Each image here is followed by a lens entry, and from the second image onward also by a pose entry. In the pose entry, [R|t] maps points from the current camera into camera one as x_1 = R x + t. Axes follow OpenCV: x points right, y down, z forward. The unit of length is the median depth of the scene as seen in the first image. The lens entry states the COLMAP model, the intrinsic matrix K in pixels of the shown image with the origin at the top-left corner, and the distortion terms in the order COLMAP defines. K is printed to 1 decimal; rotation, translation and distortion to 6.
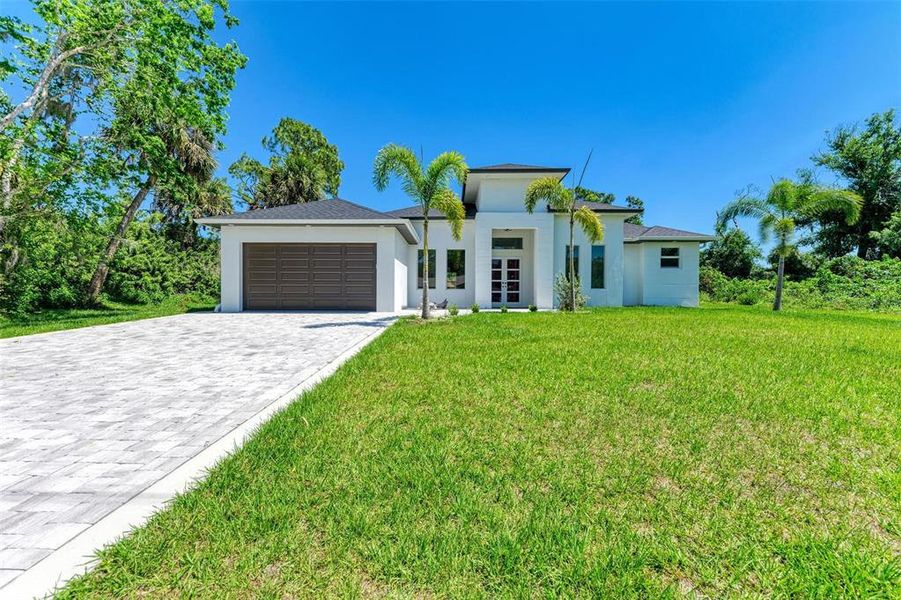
lens RADIAL K [[348.2, 0, 448.0], [0, 348.2, 298.7], [0, 0, 1]] dist [0.000851, -0.000696]
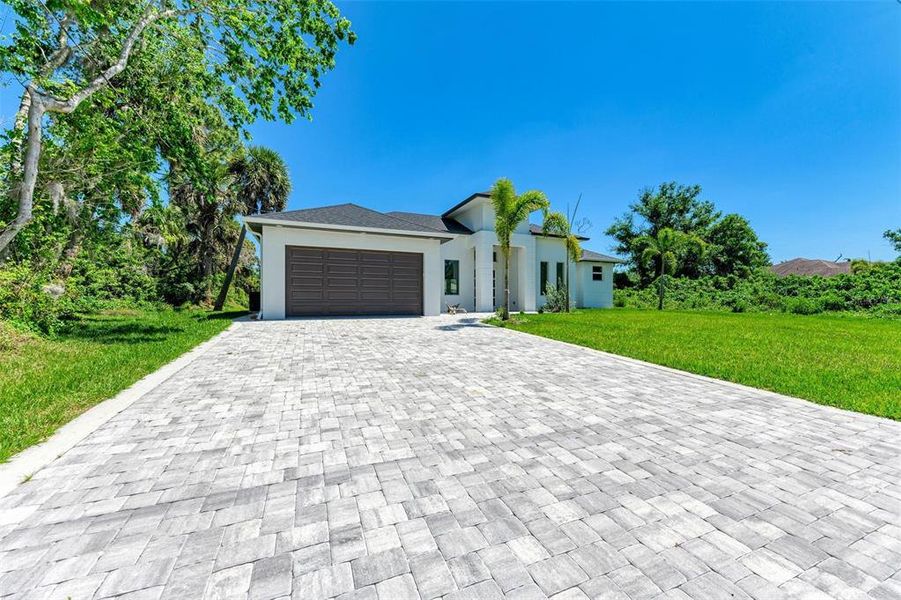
lens RADIAL K [[348.2, 0, 451.6], [0, 348.2, 301.0], [0, 0, 1]] dist [0.000851, -0.000696]
pose [[0.911355, -0.002559, 0.411613, -0.470738], [0.006541, 0.999944, -0.008266, 0.000633], [-0.411569, 0.010226, 0.911321, -0.031033]]
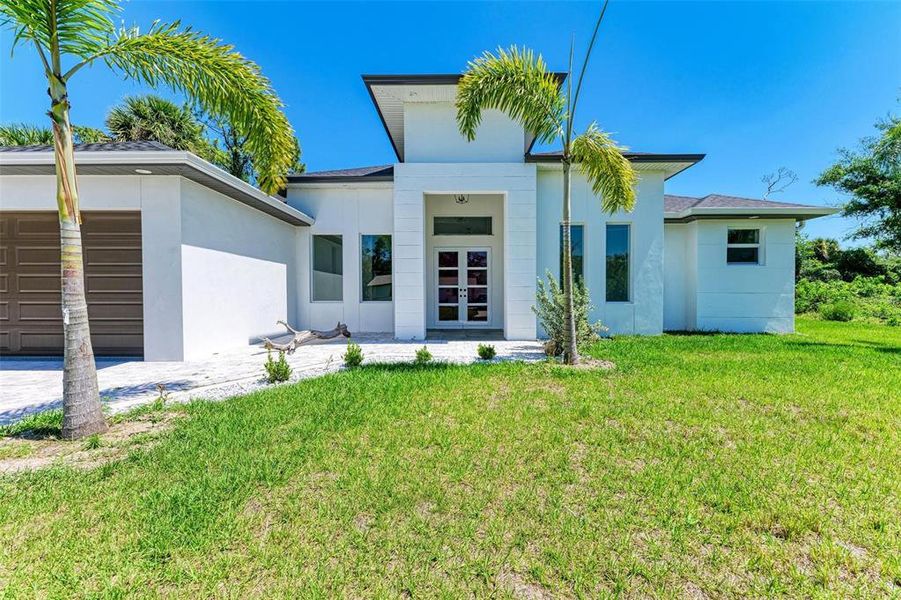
lens RADIAL K [[348.2, 0, 452.0], [0, 348.2, 298.3], [0, 0, 1]] dist [0.000851, -0.000696]
pose [[0.999996, -0.002826, 0.000713, 0.159821], [0.002825, 0.999995, 0.001689, -0.035568], [-0.000718, -0.001687, 0.999998, 0.429132]]
